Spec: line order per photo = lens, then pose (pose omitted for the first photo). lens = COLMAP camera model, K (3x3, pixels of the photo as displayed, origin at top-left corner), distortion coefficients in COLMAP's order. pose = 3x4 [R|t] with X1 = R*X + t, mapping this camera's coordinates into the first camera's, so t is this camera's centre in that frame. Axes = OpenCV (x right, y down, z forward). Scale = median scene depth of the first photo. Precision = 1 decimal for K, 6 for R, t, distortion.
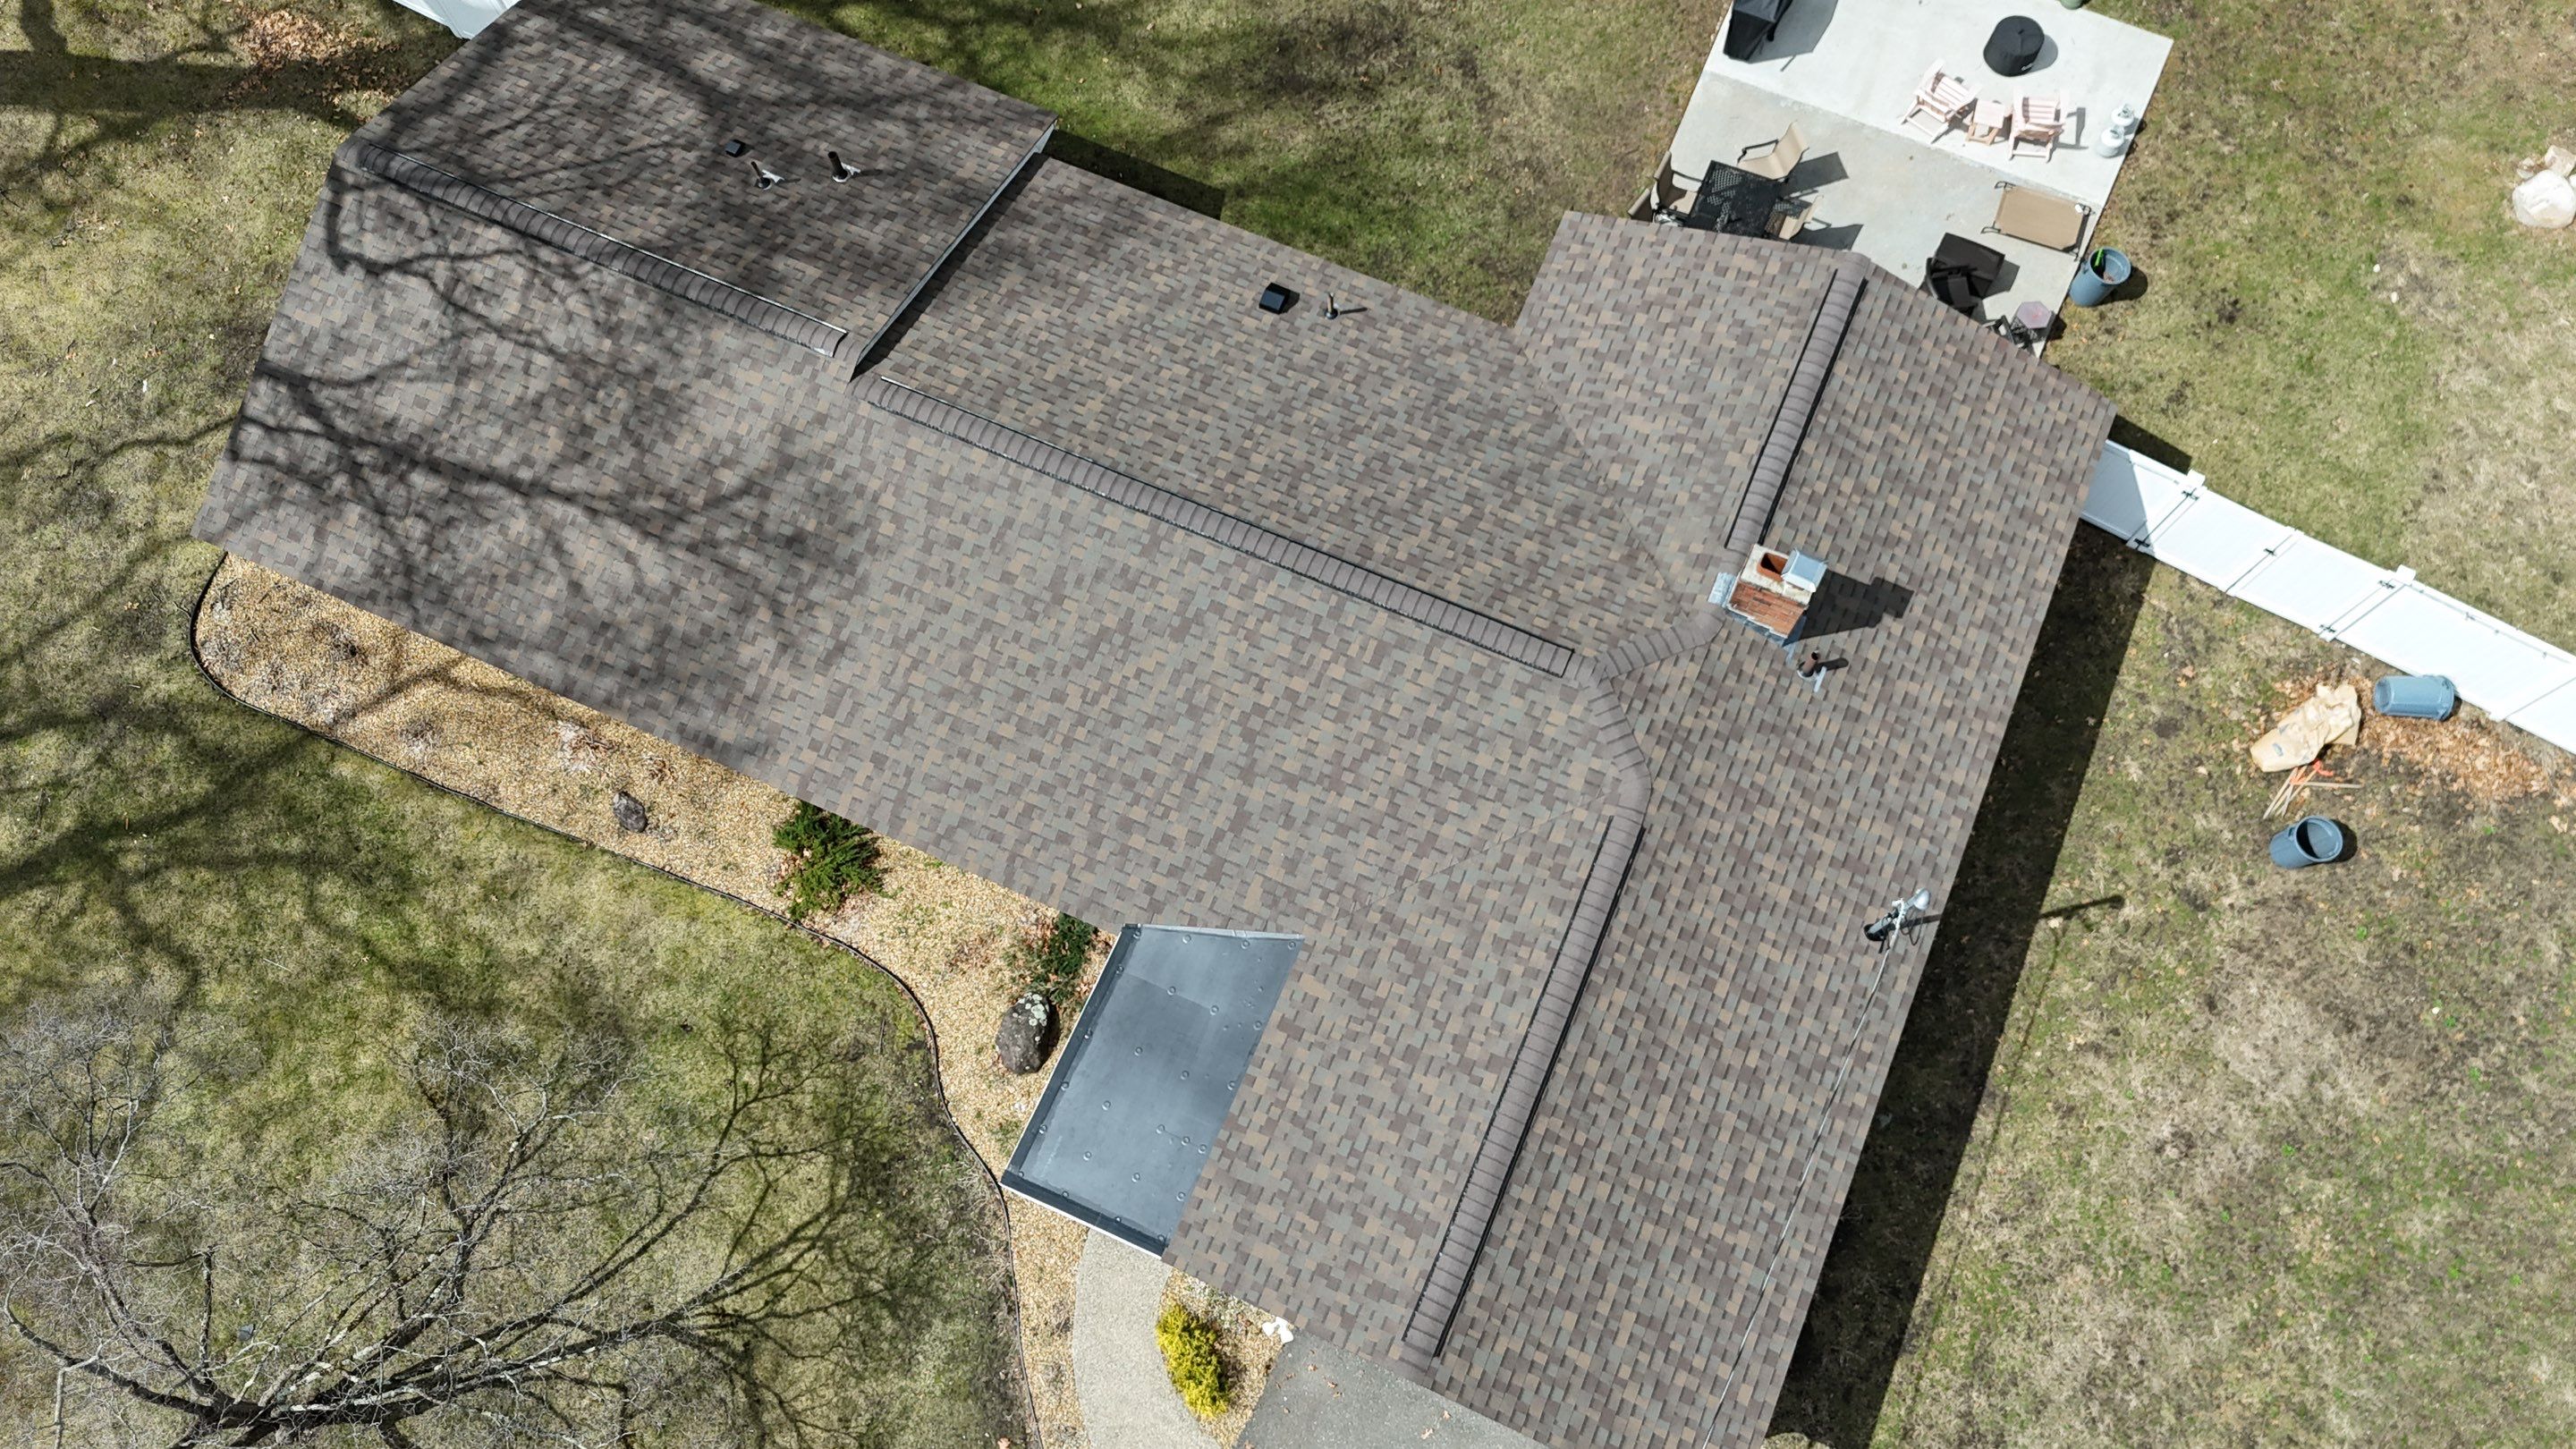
lens RADIAL K [[1897.0, 0, 1276.5], [0, 1897.0, 729.8], [0, 0, 1]] dist [0.087049, -0.080163]
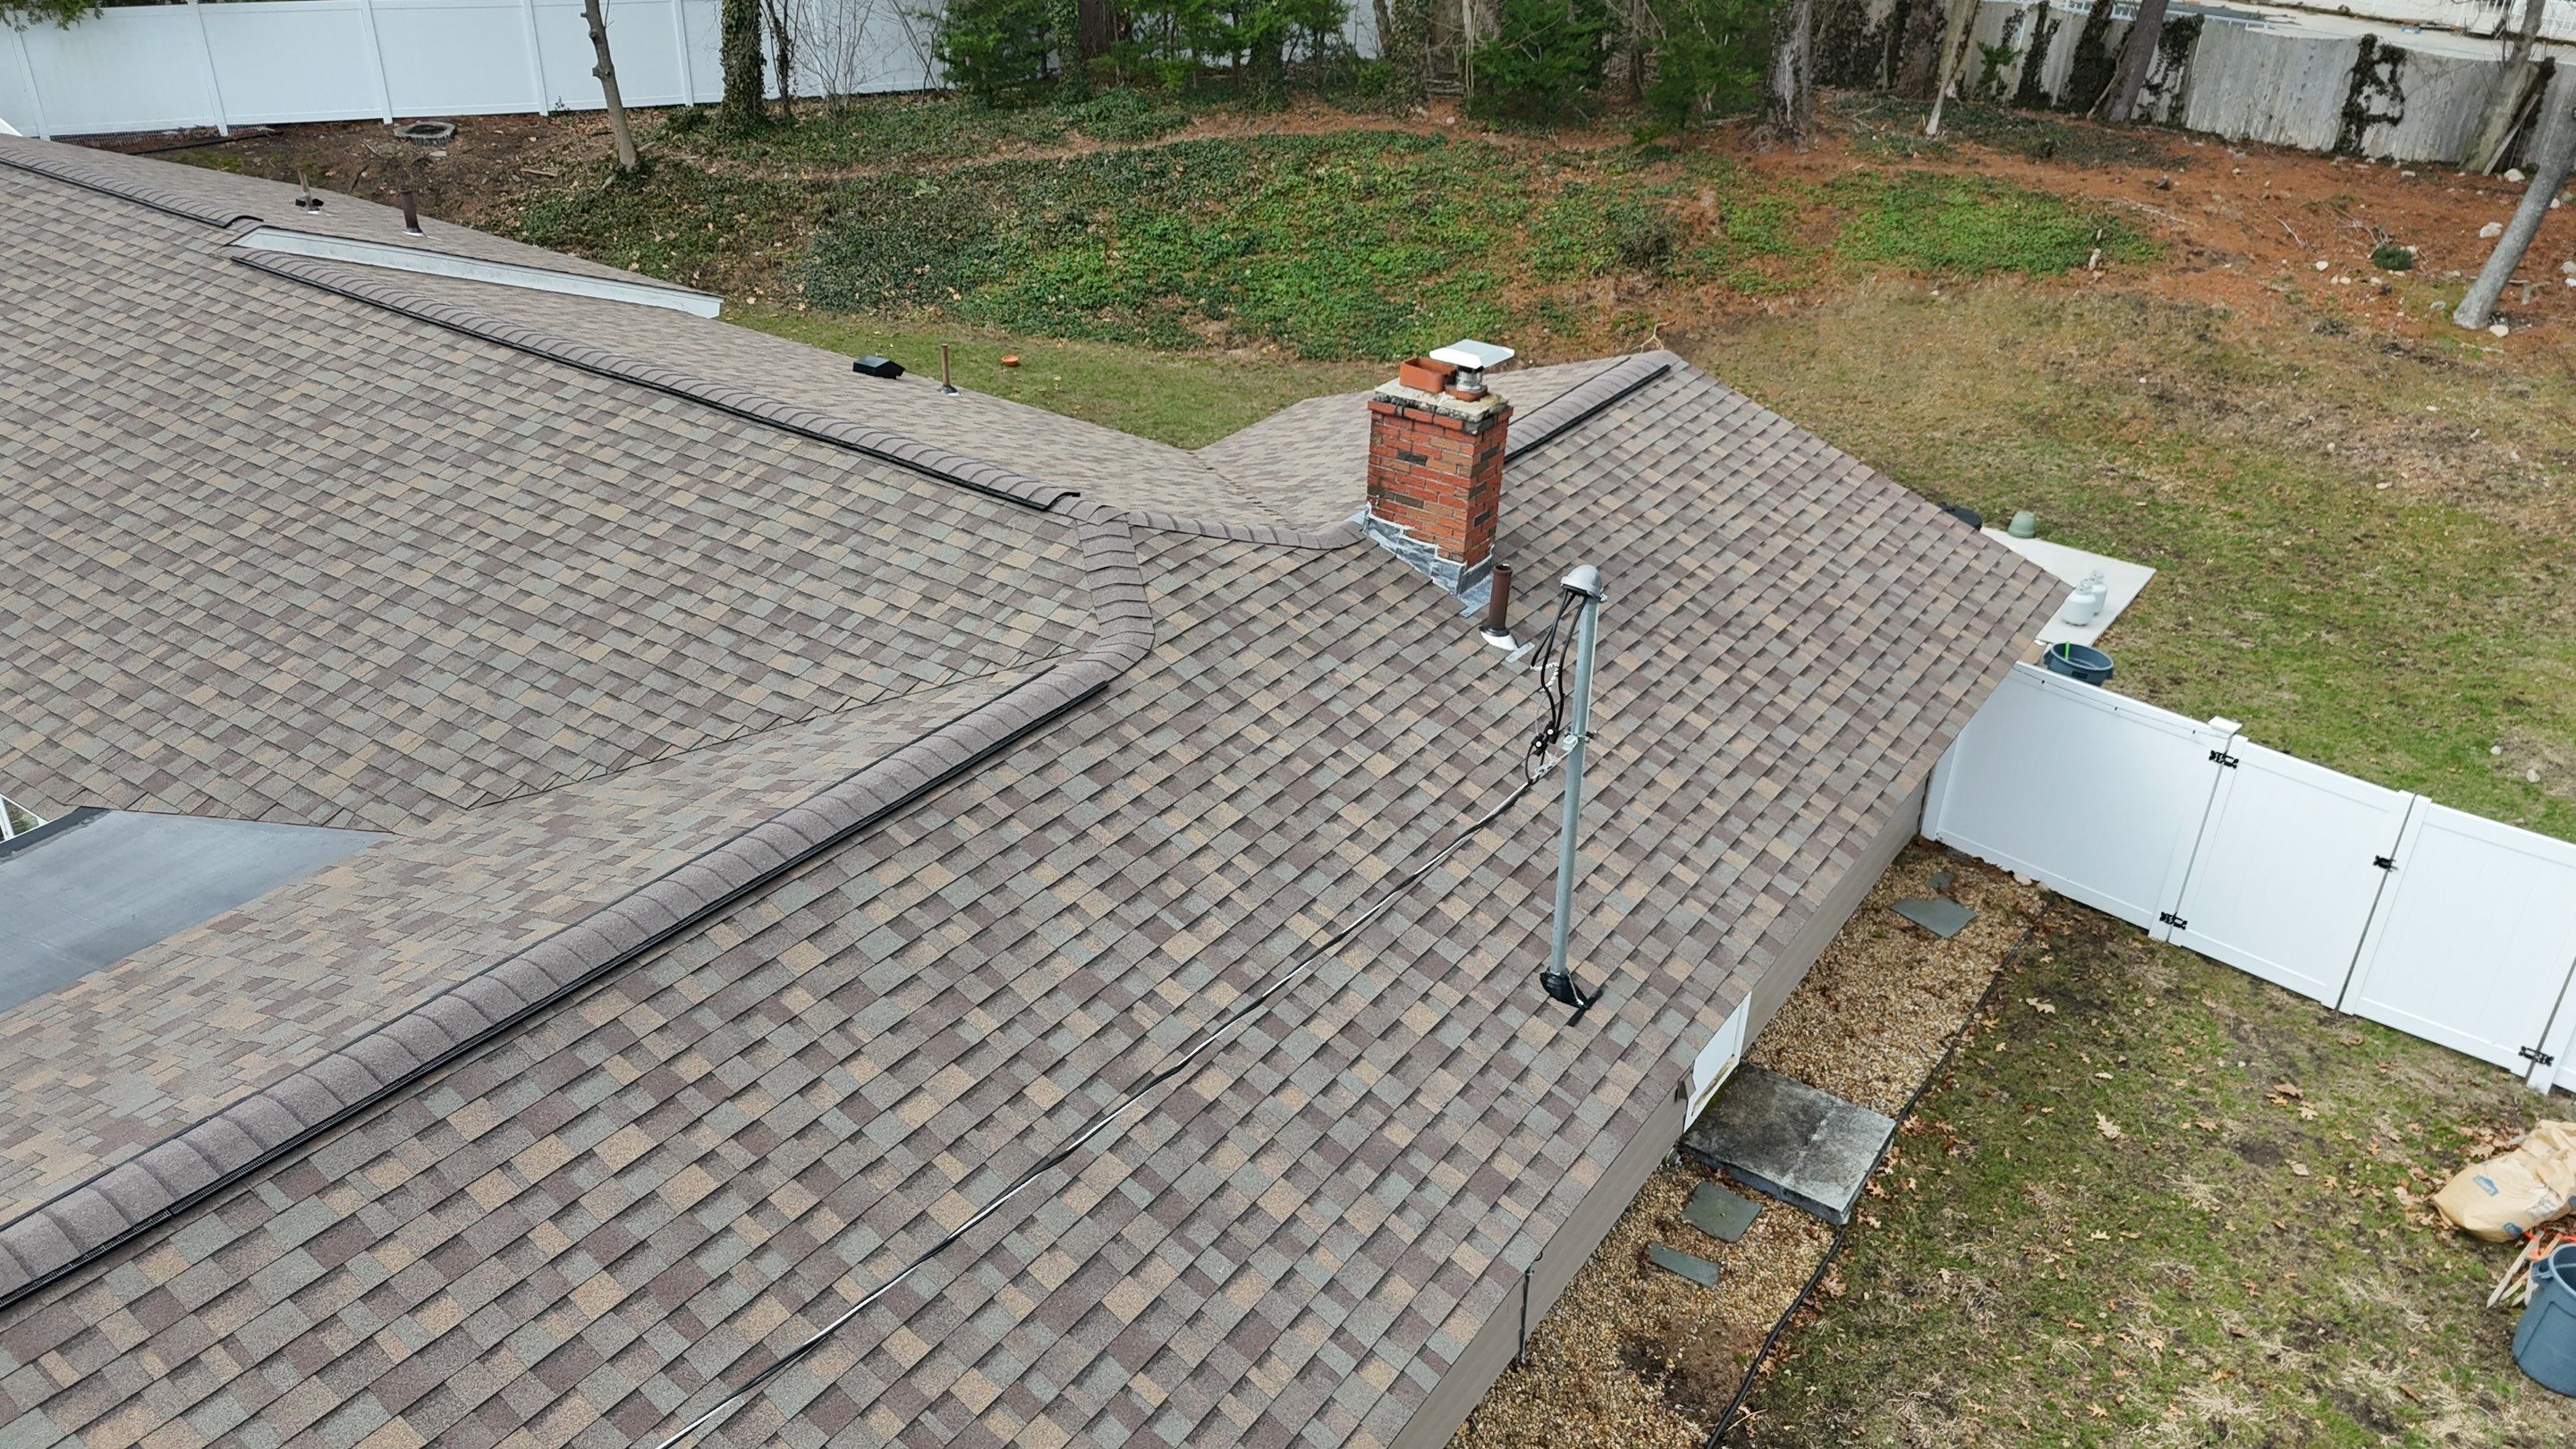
lens RADIAL K [[1897.0, 0, 1276.7], [0, 1897.0, 720.0], [0, 0, 1]] dist [0.087049, -0.080163]
pose [[0.981854, 0.138176, -0.129882, 0.294564], [-0.189635, 0.712761, -0.675286, 0.376272], [-0.000733, 0.687662, 0.726030, 0.627391]]
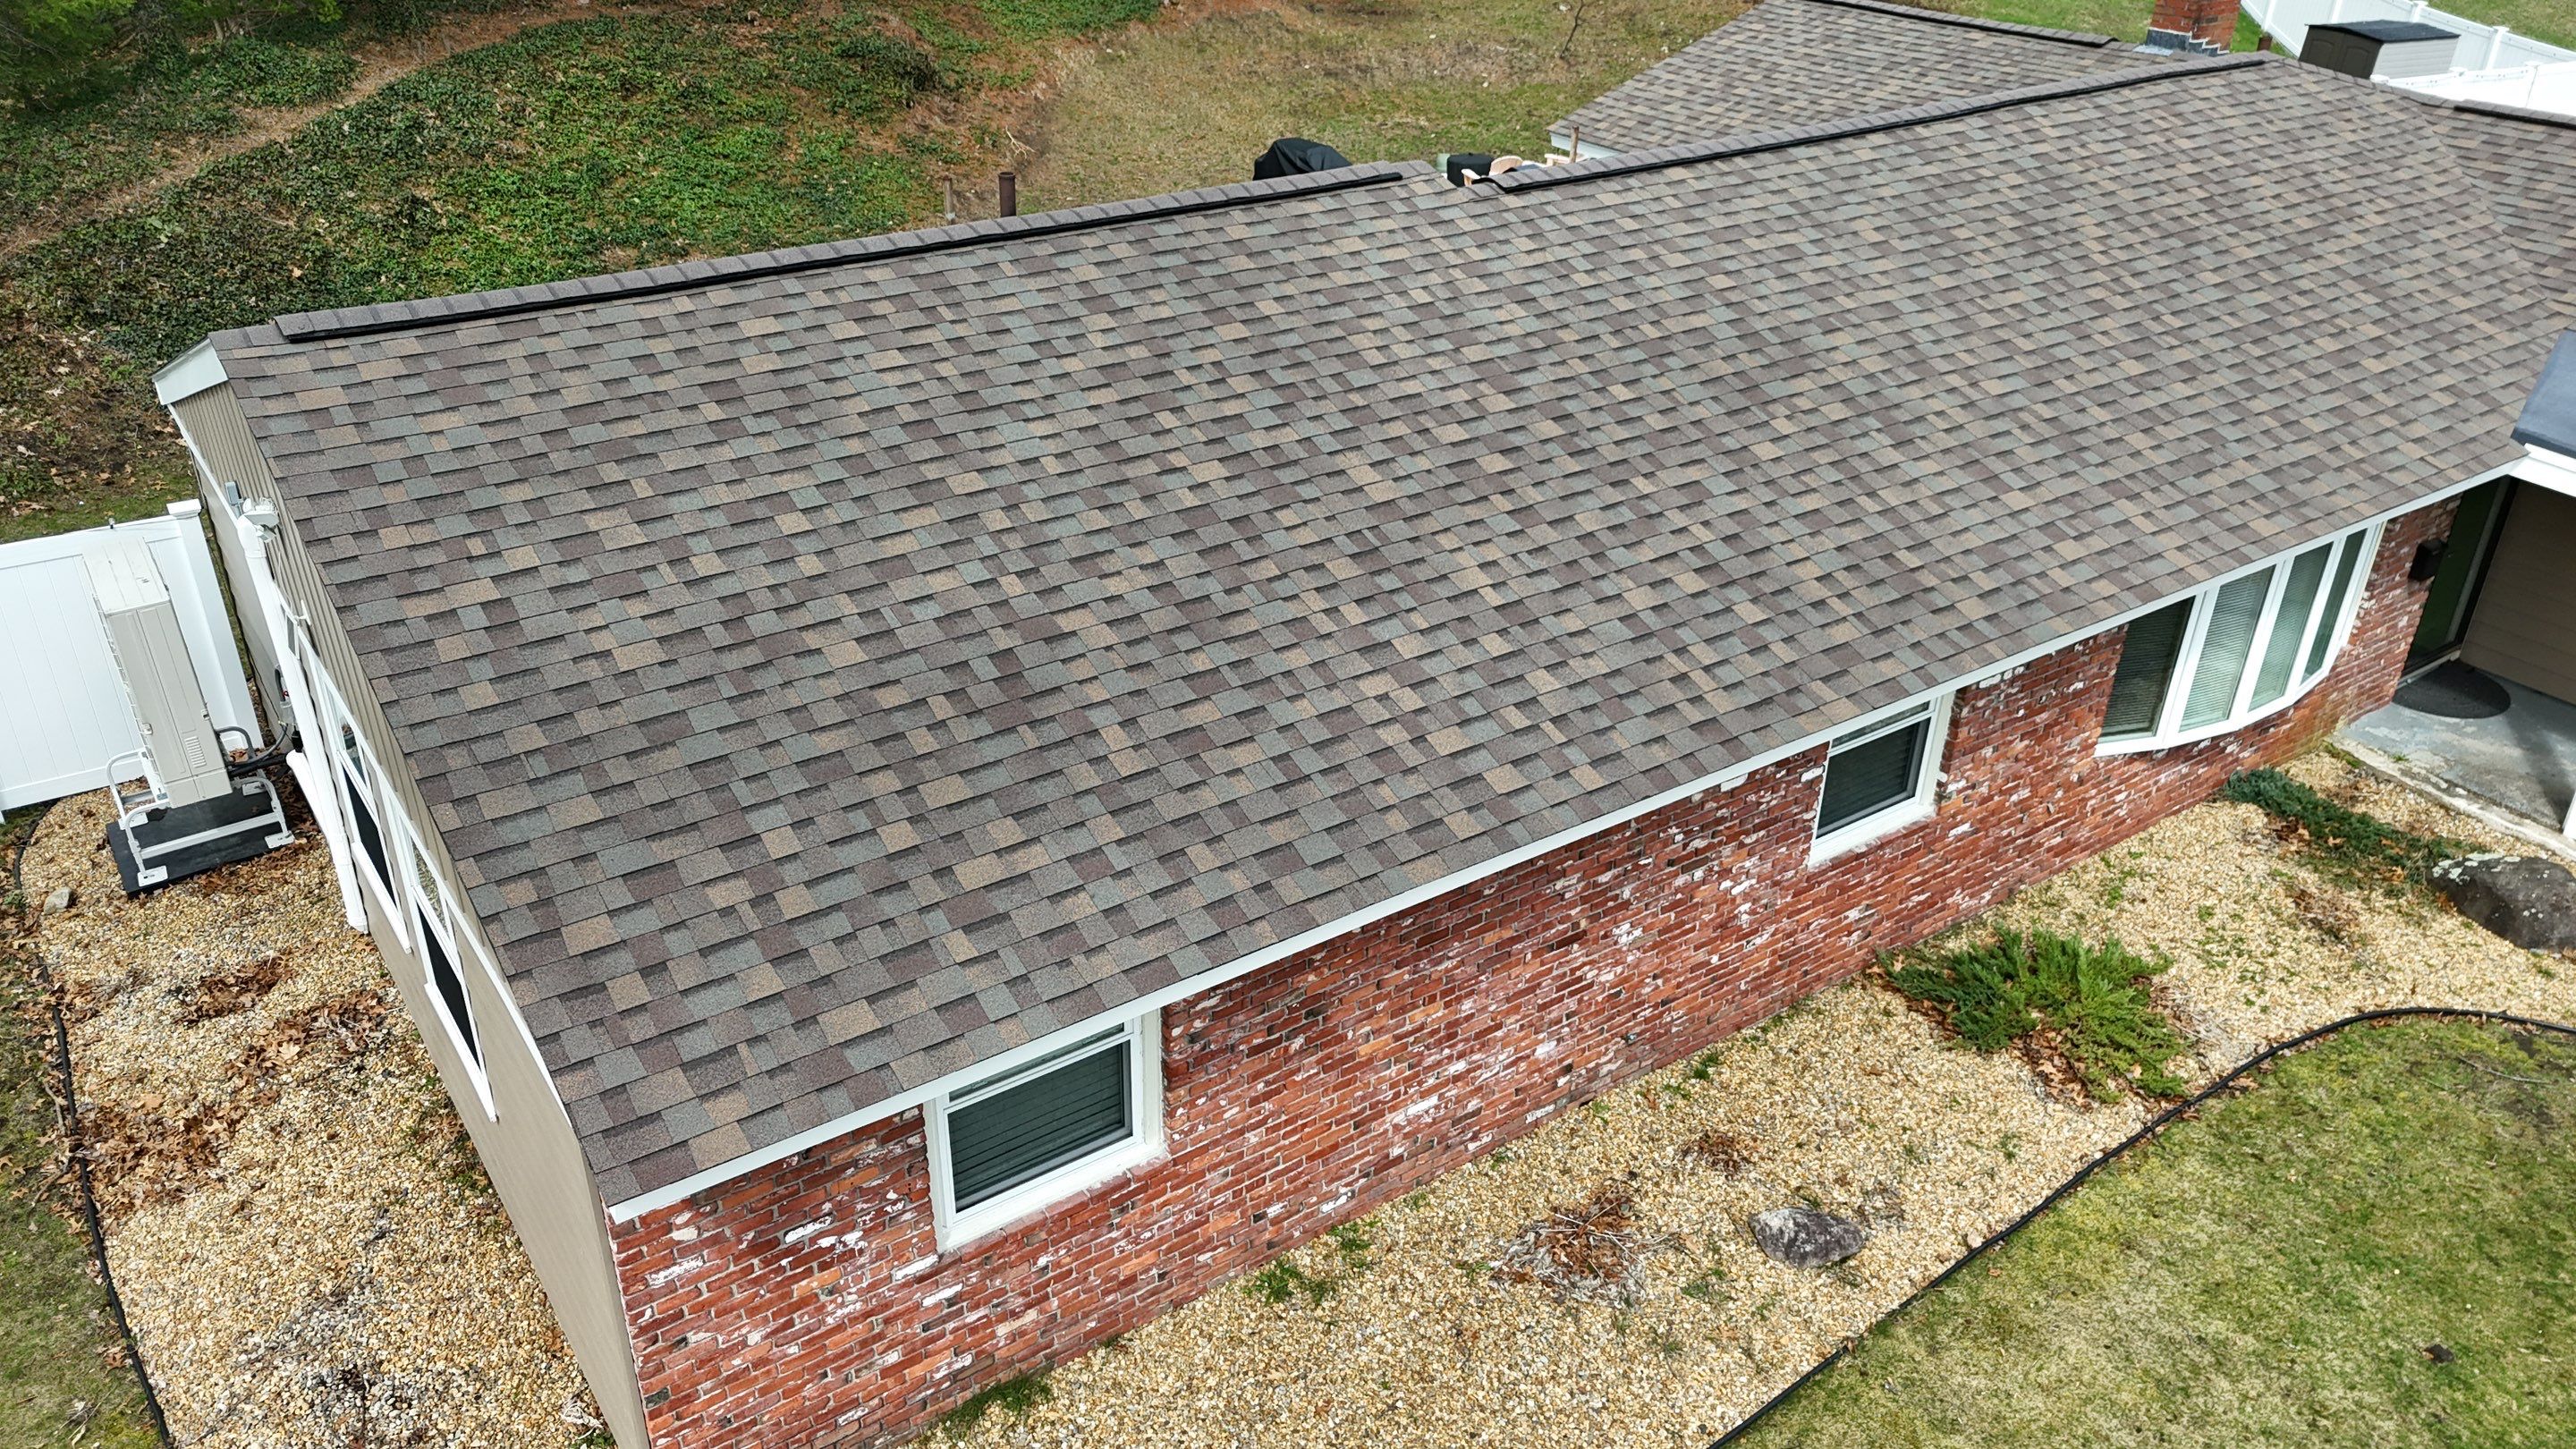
lens RADIAL K [[1897.0, 0, 1284.2], [0, 1897.0, 719.3], [0, 0, 1]] dist [0.087049, -0.080163]
pose [[0.513506, -0.380382, 0.769169, -0.769647], [0.801054, 0.533842, -0.270788, 0.009529], [-0.307612, 0.755197, 0.578837, 0.853884]]
